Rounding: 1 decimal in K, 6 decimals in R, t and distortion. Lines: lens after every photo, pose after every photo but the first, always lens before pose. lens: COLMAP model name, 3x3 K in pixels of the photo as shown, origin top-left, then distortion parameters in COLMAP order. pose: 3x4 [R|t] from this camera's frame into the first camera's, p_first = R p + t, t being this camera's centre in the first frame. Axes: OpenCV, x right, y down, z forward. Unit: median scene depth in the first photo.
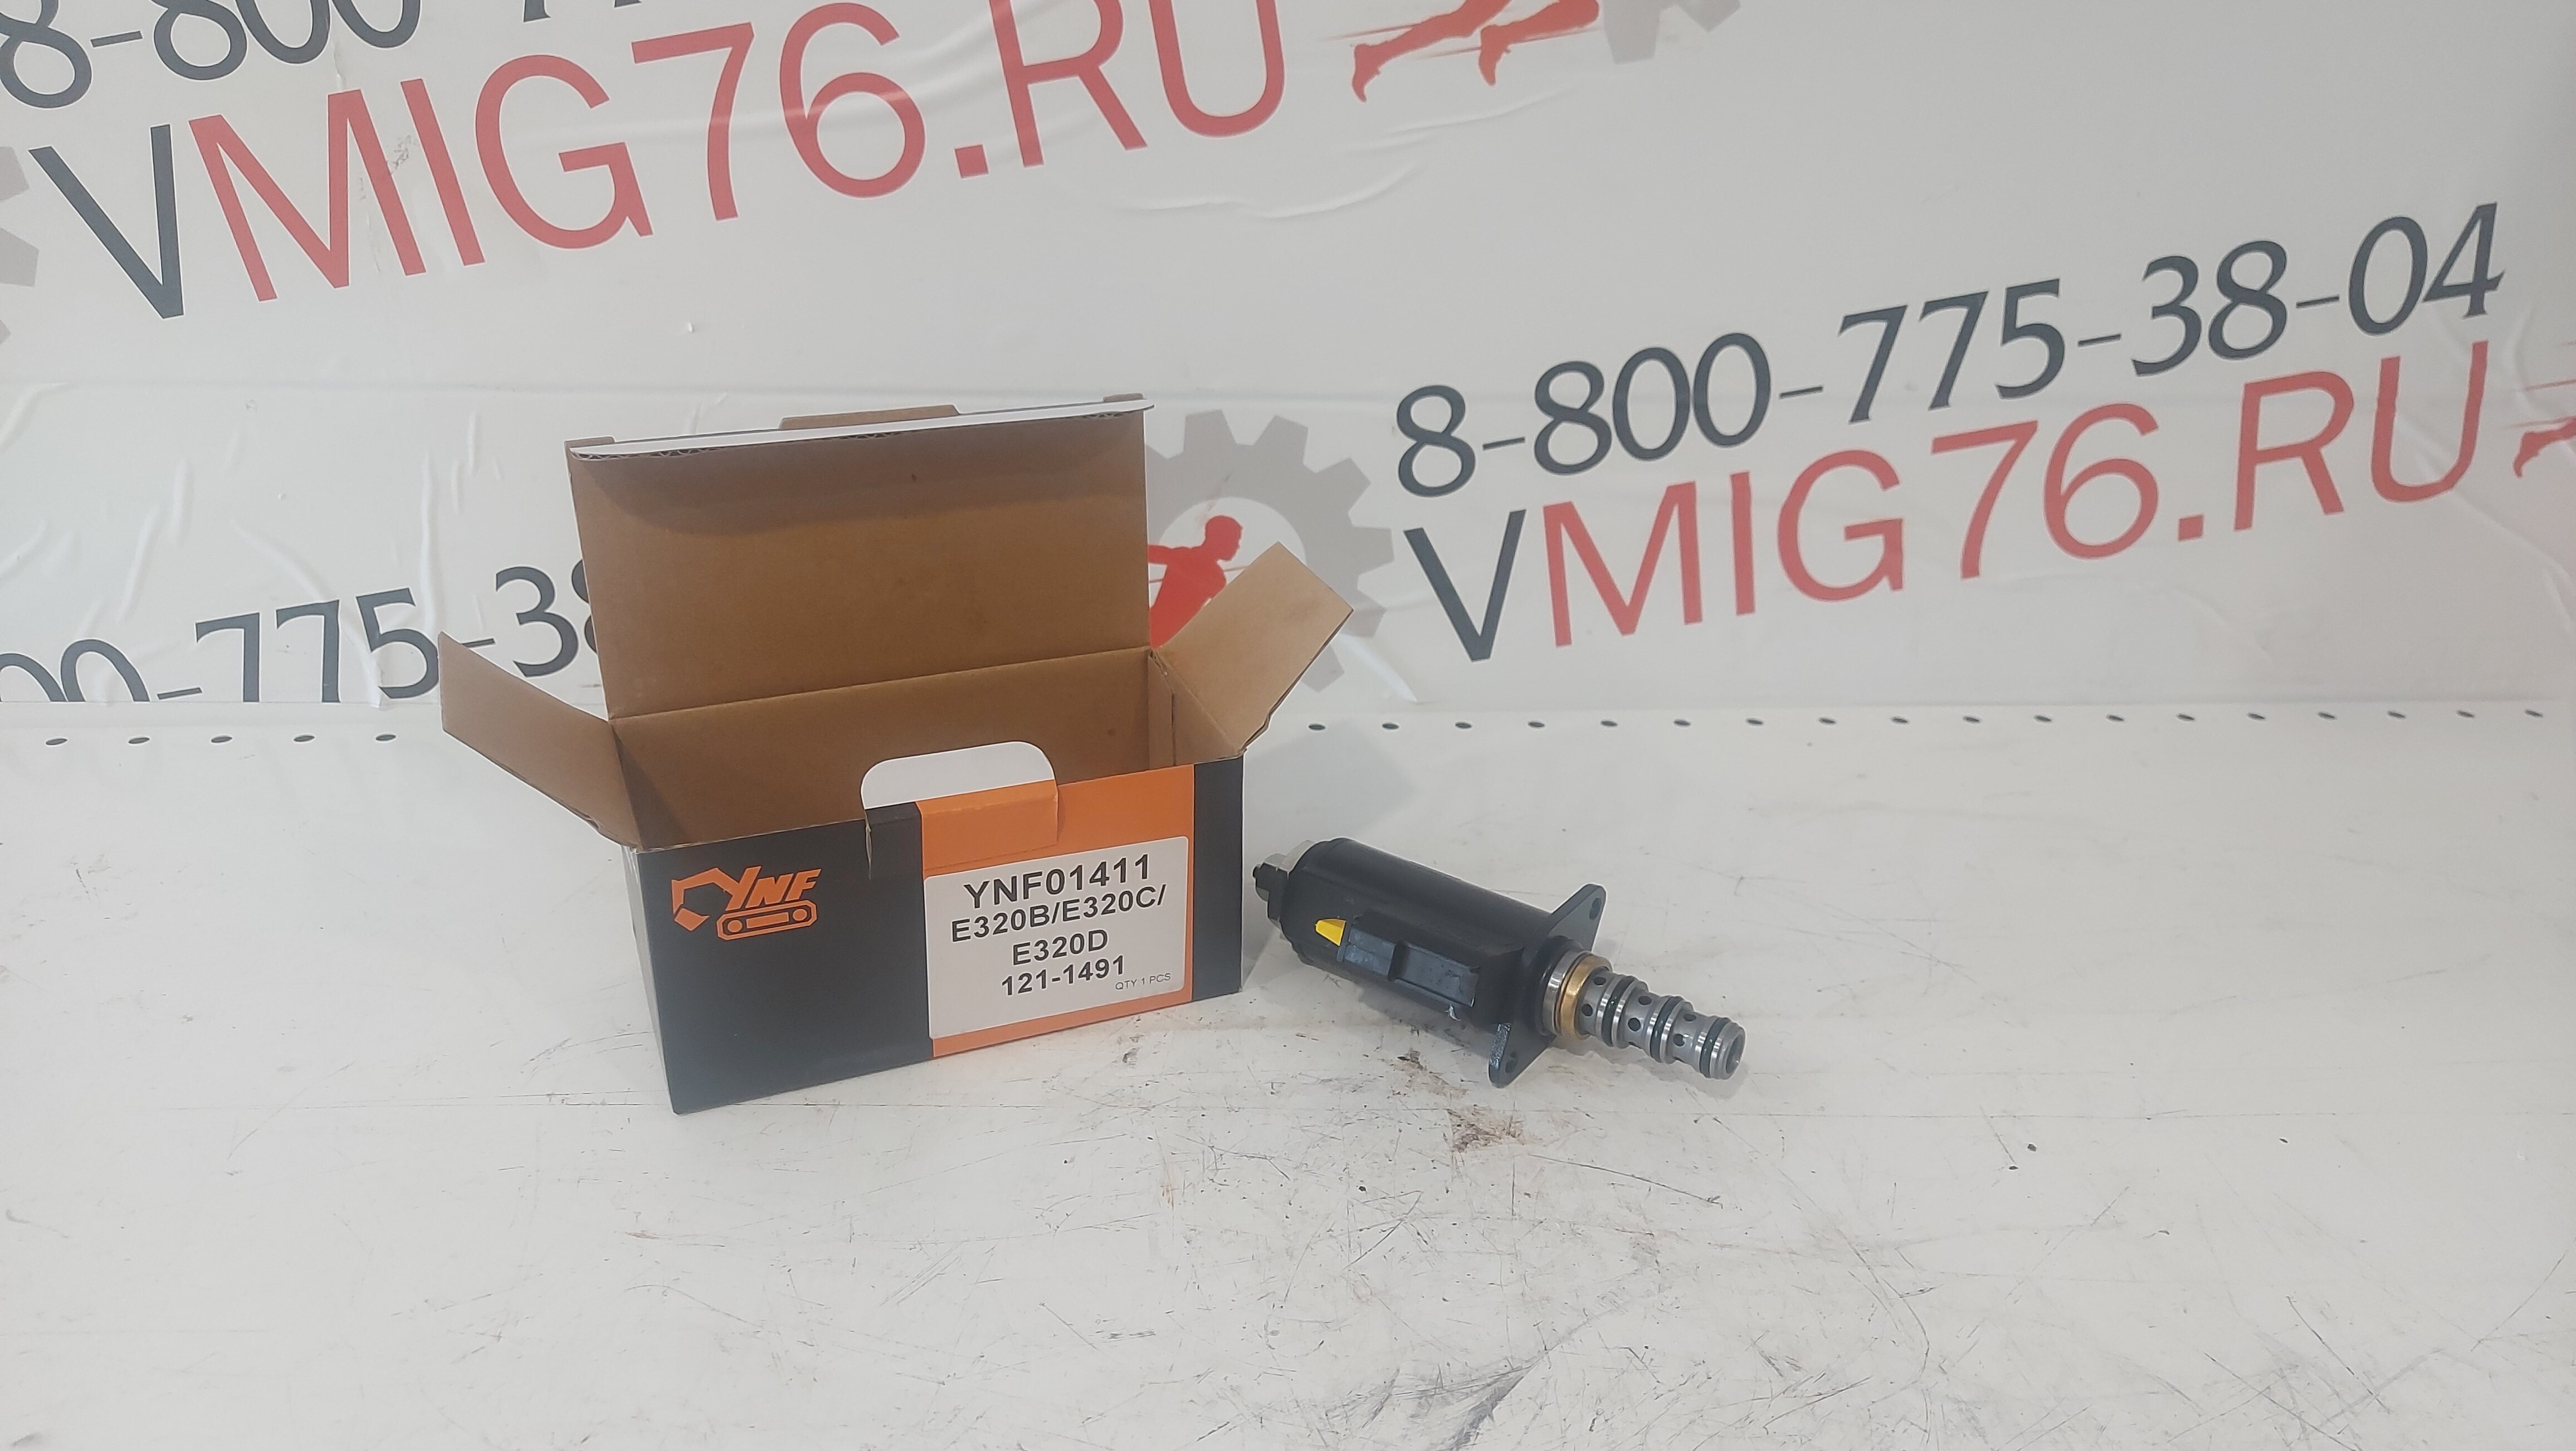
lens RADIAL K [[1852.6, 0, 1280.8], [0, 1852.6, 735.3], [0, 0, 1]] dist [0.084886, -0.115016]
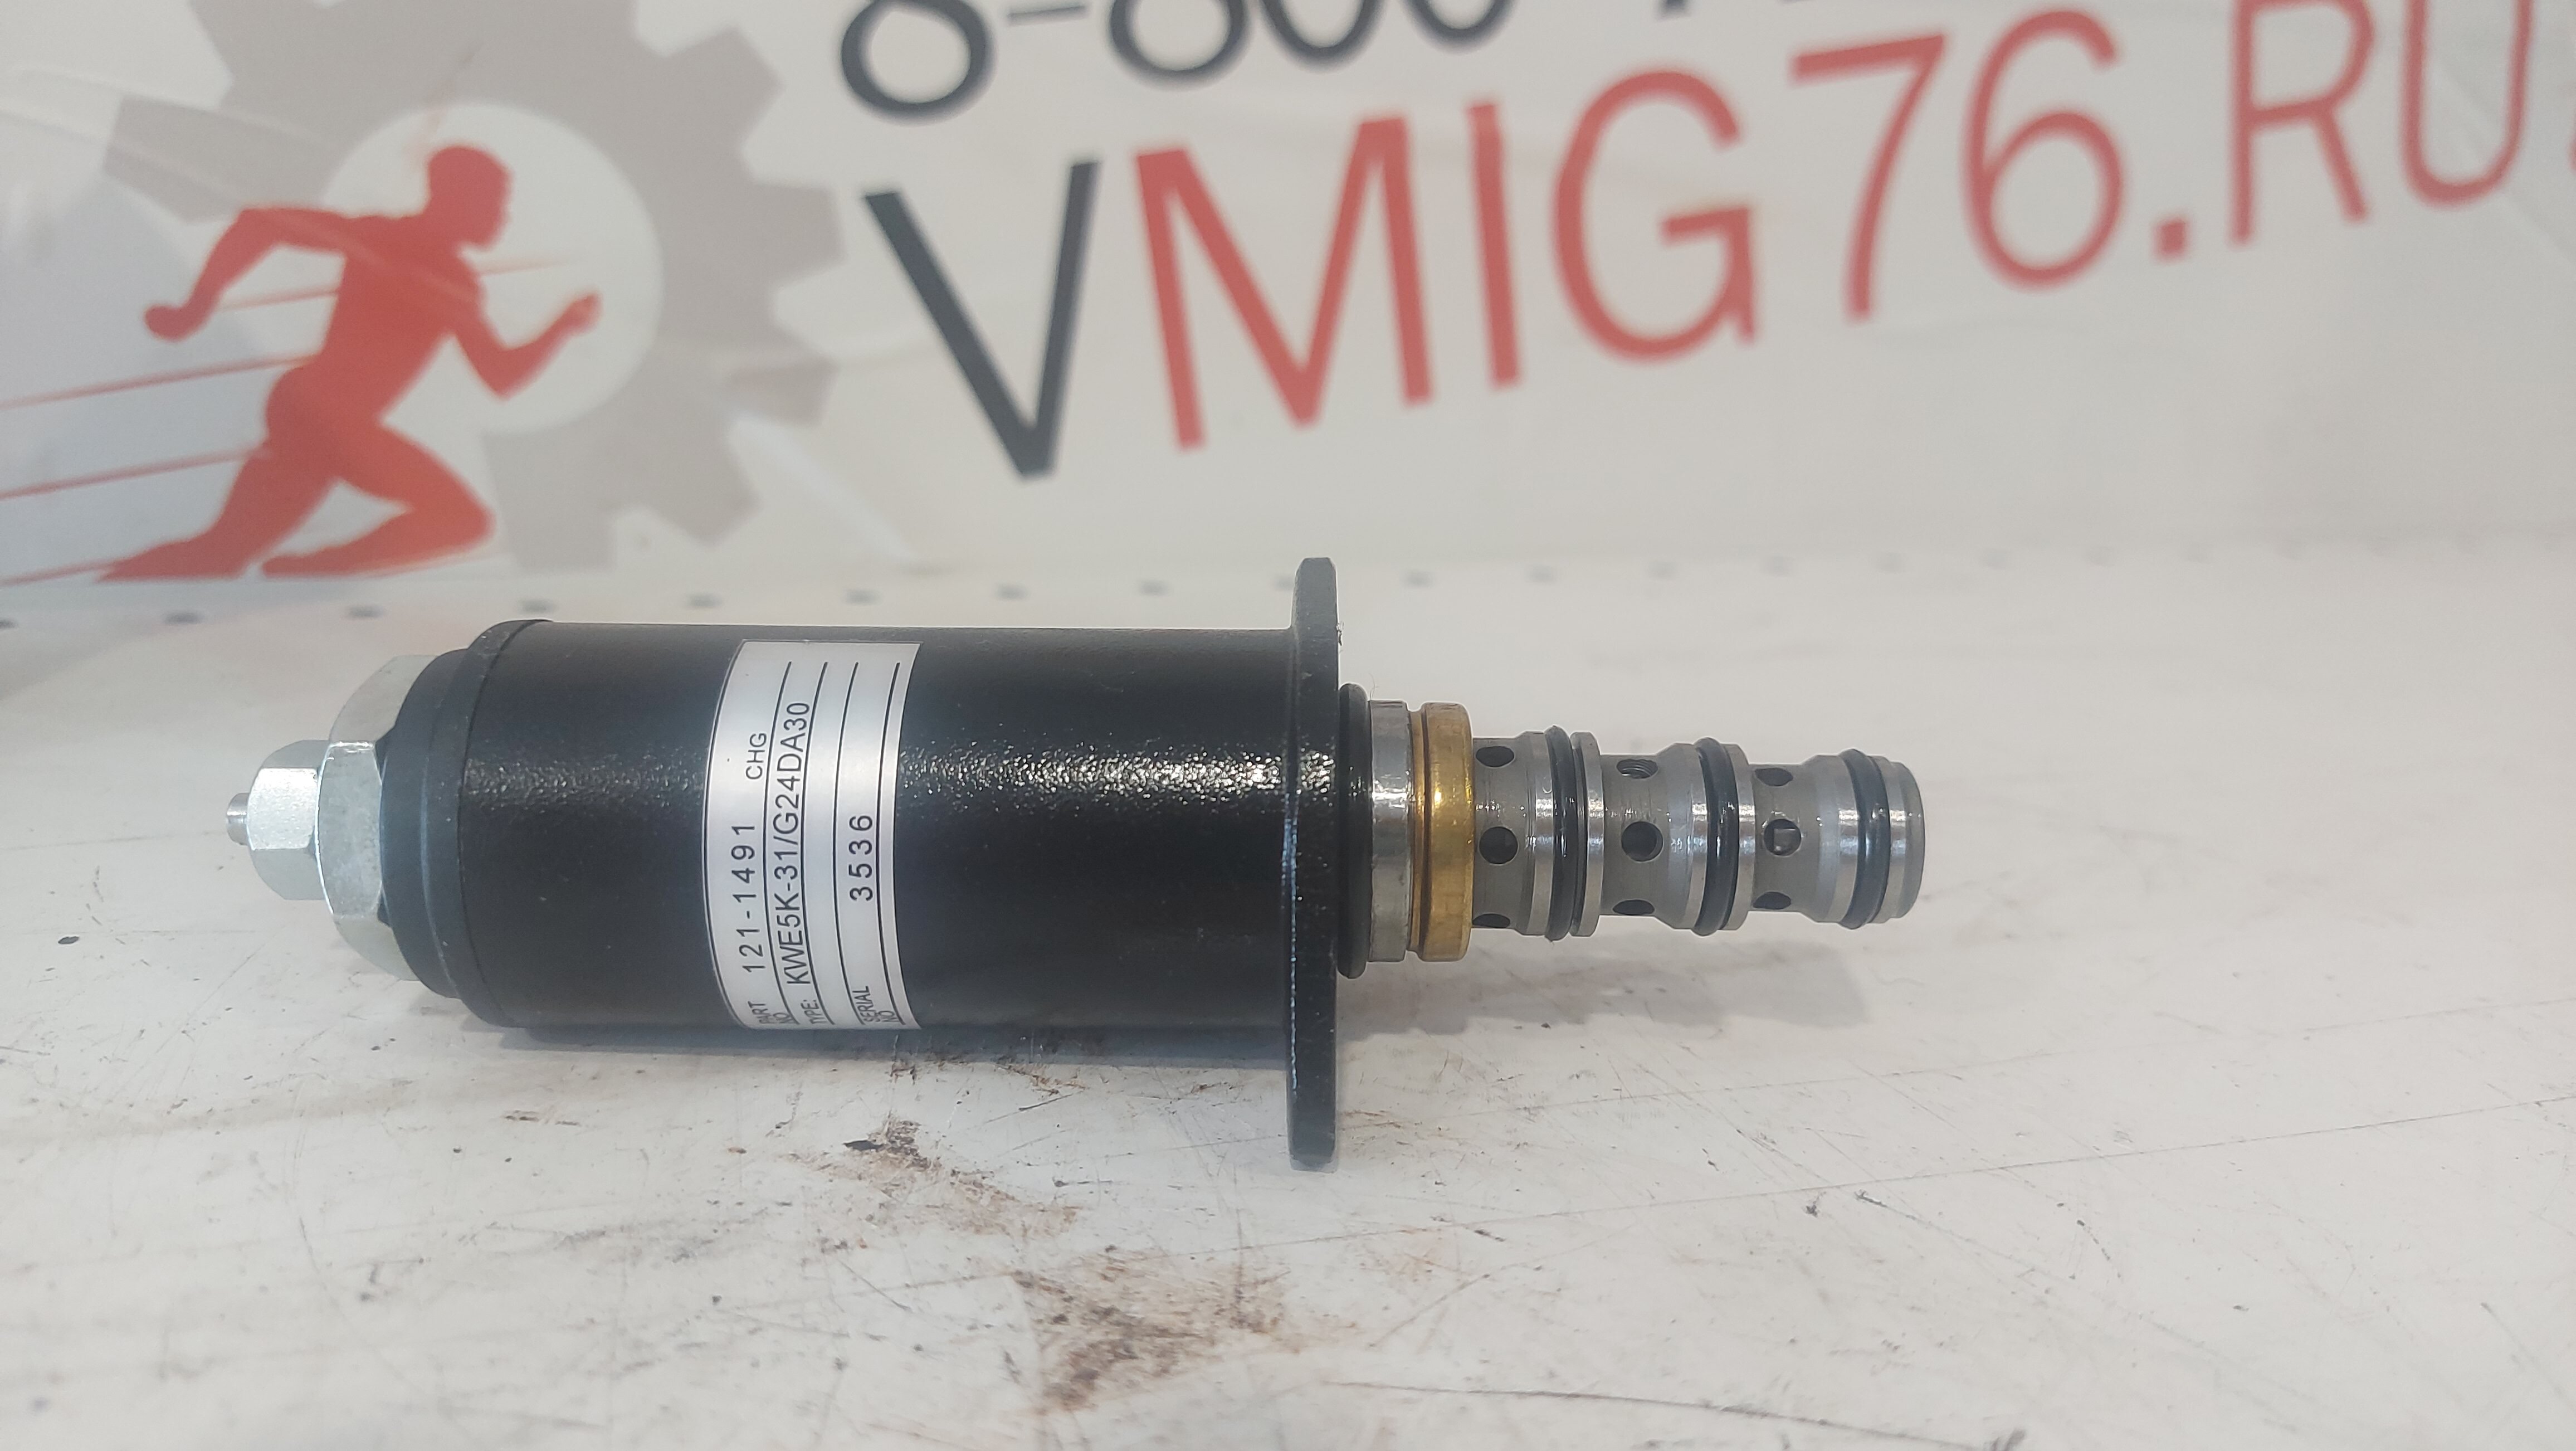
lens RADIAL K [[1940.6, 0, 1288.0], [0, 1940.6, 725.5], [0, 0, 1]] dist [0.051481, -0.111433]
pose [[0.969870, -0.052621, 0.237871, 0.046605], [0.090507, 0.984340, -0.151272, 0.122787], [-0.226186, 0.168244, 0.959445, 0.505485]]
